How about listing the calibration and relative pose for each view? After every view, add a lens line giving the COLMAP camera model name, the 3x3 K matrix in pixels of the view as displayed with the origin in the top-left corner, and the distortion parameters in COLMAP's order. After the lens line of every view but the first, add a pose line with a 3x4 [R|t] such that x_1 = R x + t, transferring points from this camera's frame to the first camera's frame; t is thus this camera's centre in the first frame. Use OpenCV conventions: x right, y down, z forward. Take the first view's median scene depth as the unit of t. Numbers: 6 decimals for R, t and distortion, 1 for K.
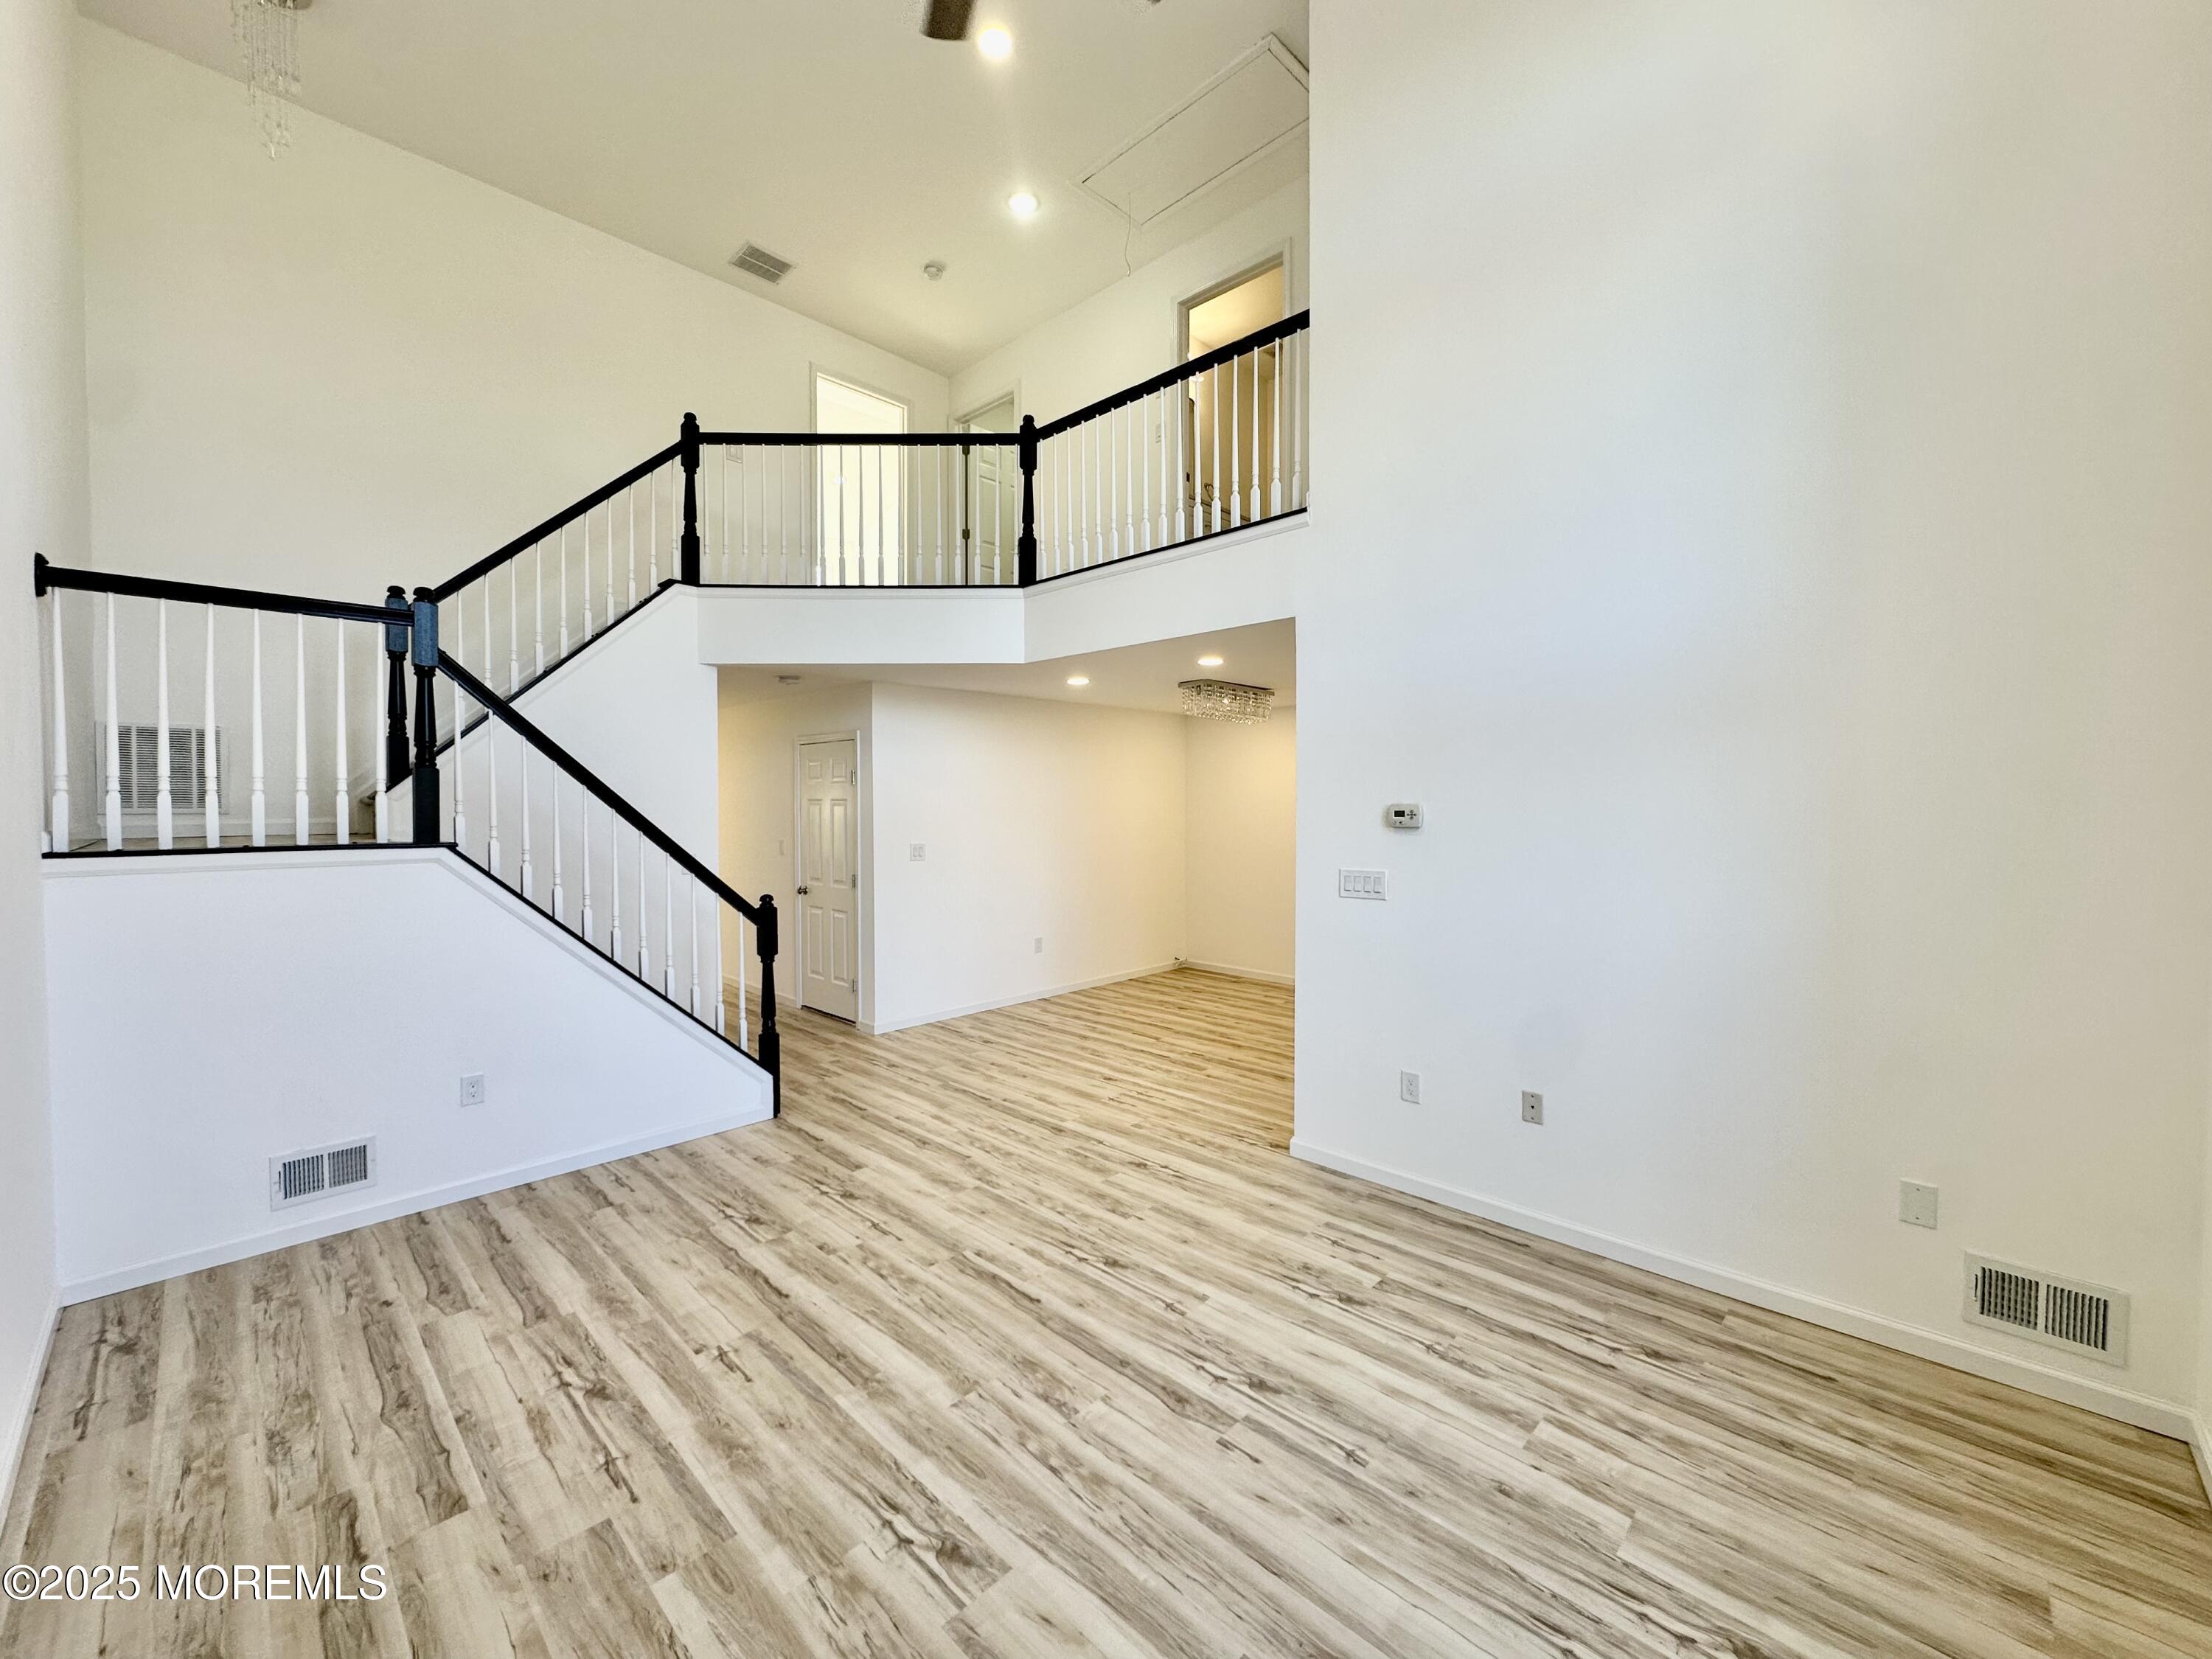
lens RADIAL K [[881.5, 0, 1101.0], [0, 881.5, 821.8], [0, 0, 1]] dist [-0.002850, 0.000857]
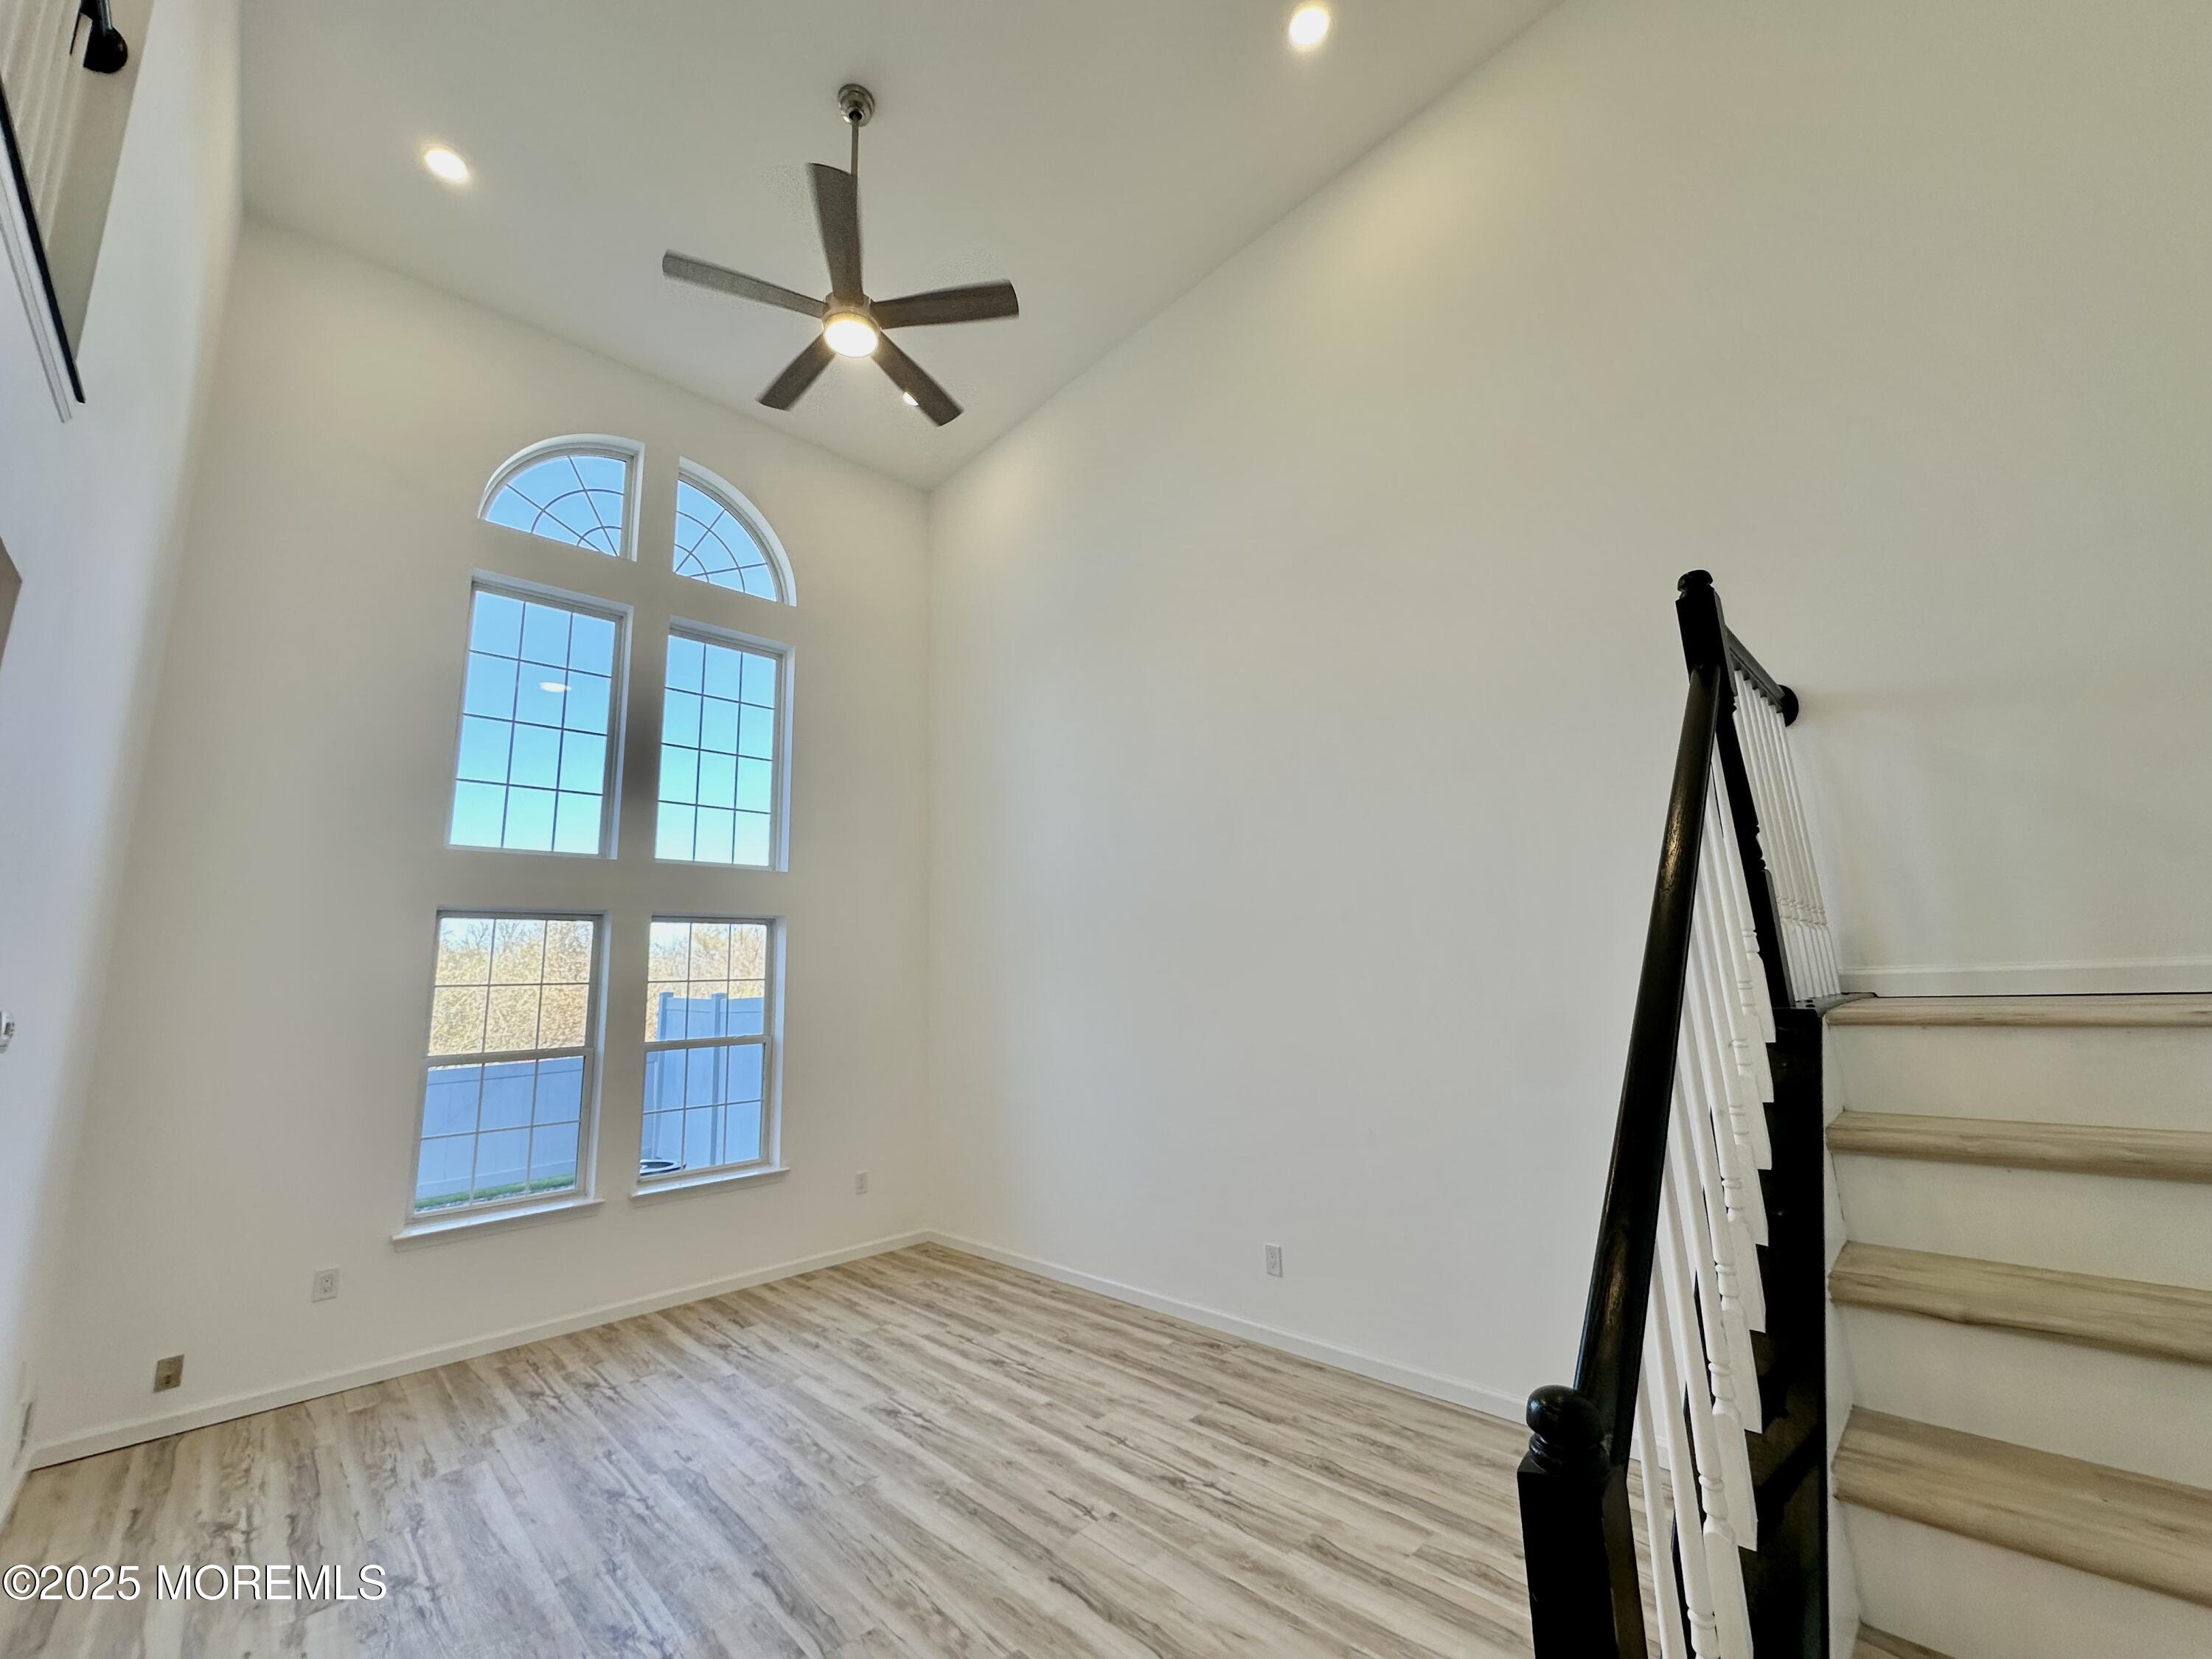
lens RADIAL K [[881.5, 0, 1098.3], [0, 881.5, 815.5], [0, 0, 1]] dist [-0.002850, 0.000857]
pose [[-0.998293, 0.048583, 0.032422, -0.468235], [0.042222, 0.983810, -0.174168, -0.018987], [-0.040359, -0.172502, -0.984182, 1.960518]]
